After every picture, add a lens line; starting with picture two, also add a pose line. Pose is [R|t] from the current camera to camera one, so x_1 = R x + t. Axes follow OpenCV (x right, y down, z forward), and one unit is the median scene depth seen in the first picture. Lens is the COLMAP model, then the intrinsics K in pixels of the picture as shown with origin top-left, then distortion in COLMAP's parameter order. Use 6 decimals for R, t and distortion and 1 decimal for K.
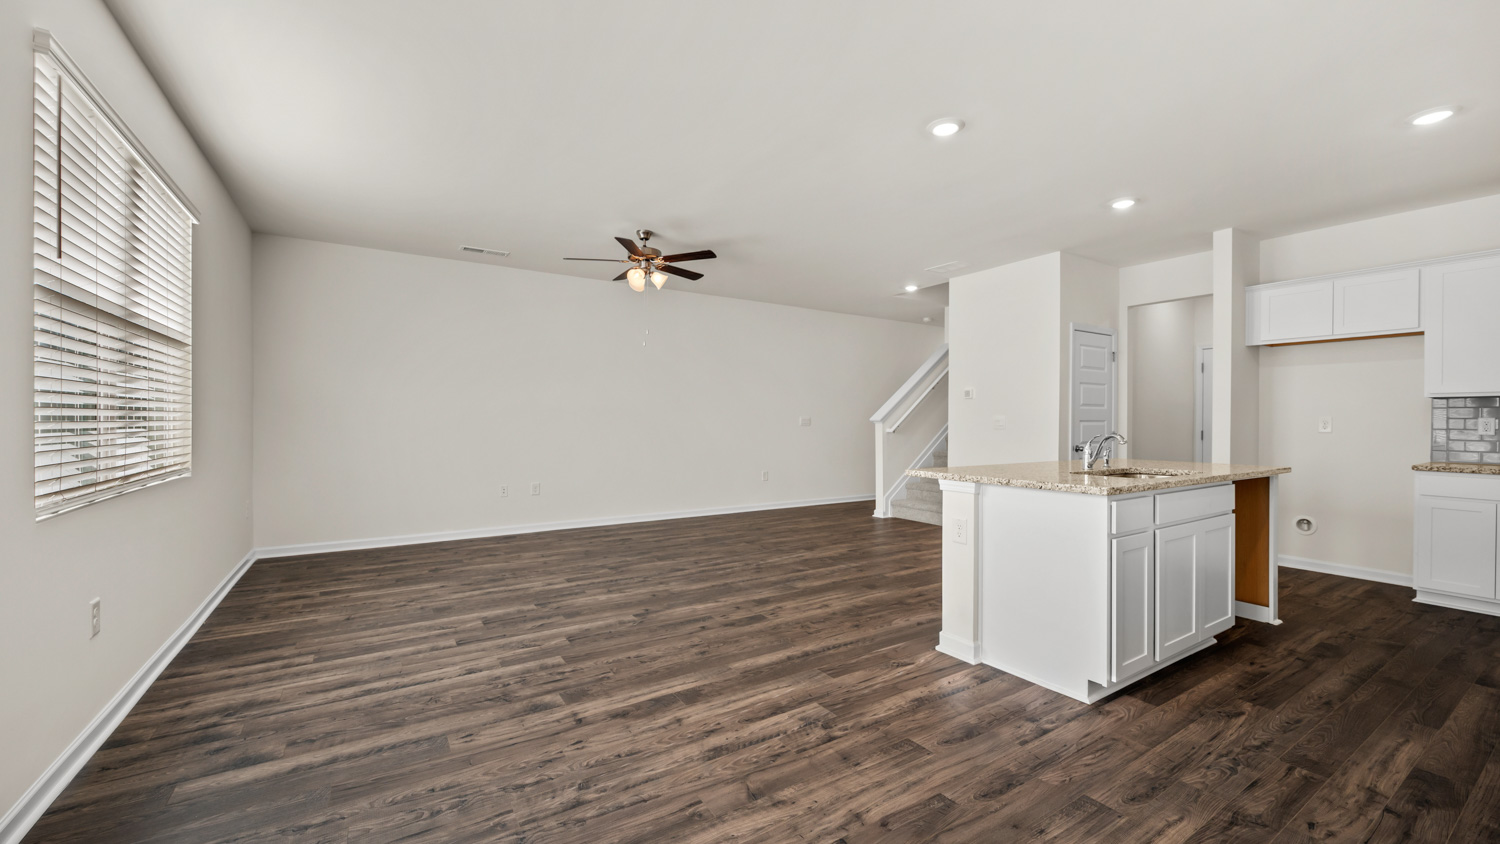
lens RADIAL K [[596.7, 0, 757.5], [0, 596.7, 424.7], [0, 0, 1]] dist [0.000970, -0.000048]
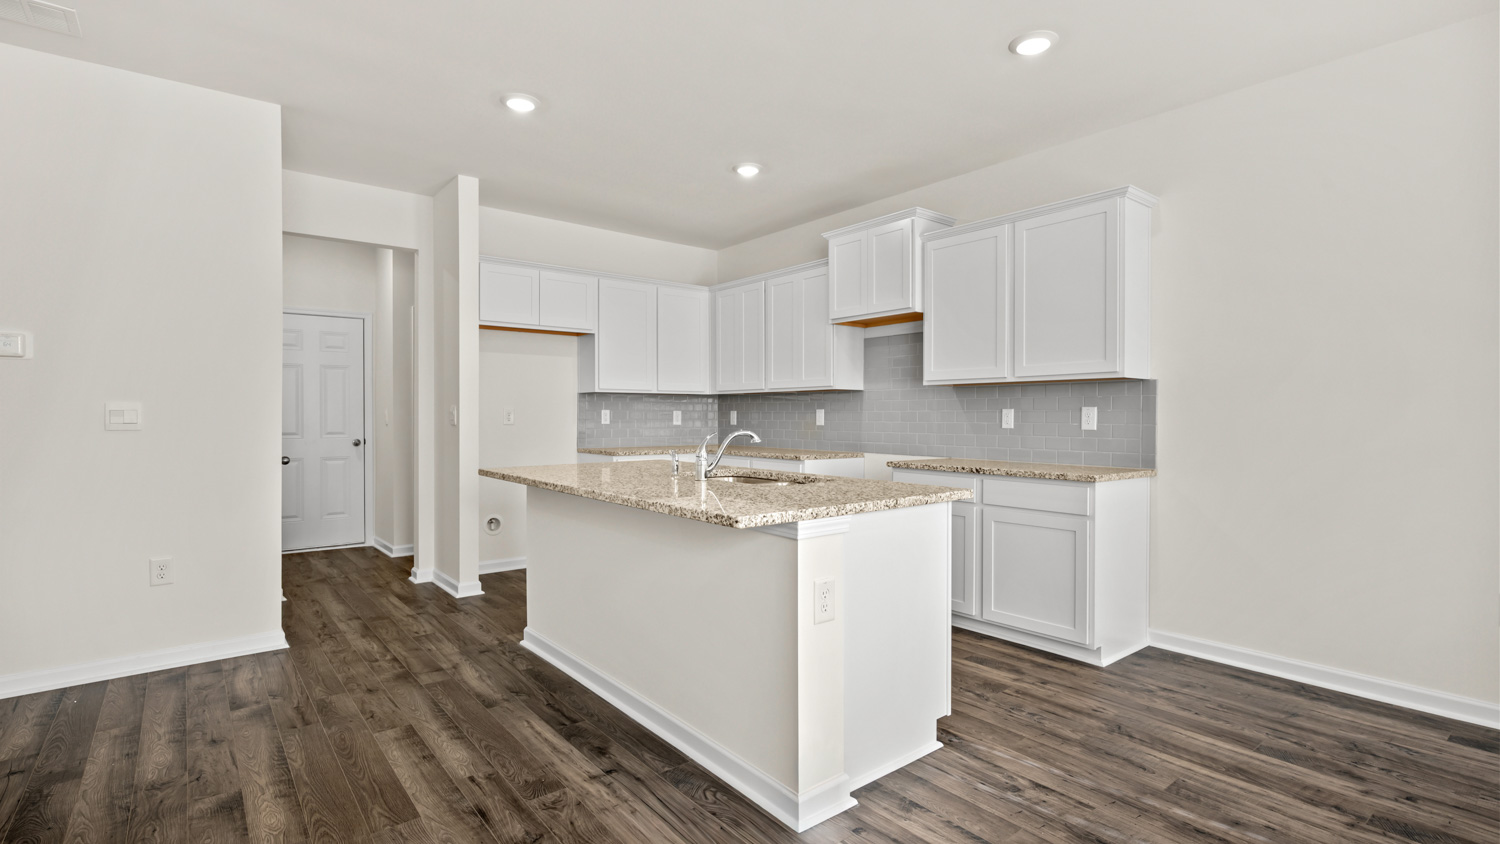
lens RADIAL K [[707.9, 0, 750.0], [0, 707.9, 419.3], [0, 0, 1]] dist [0.003896, 0.000216]
pose [[-0.107974, -0.008639, 0.994116, -0.348373], [-0.000895, 0.999963, 0.008592, -0.007894], [-0.994153, 0.000038, -0.107978, 1.140438]]
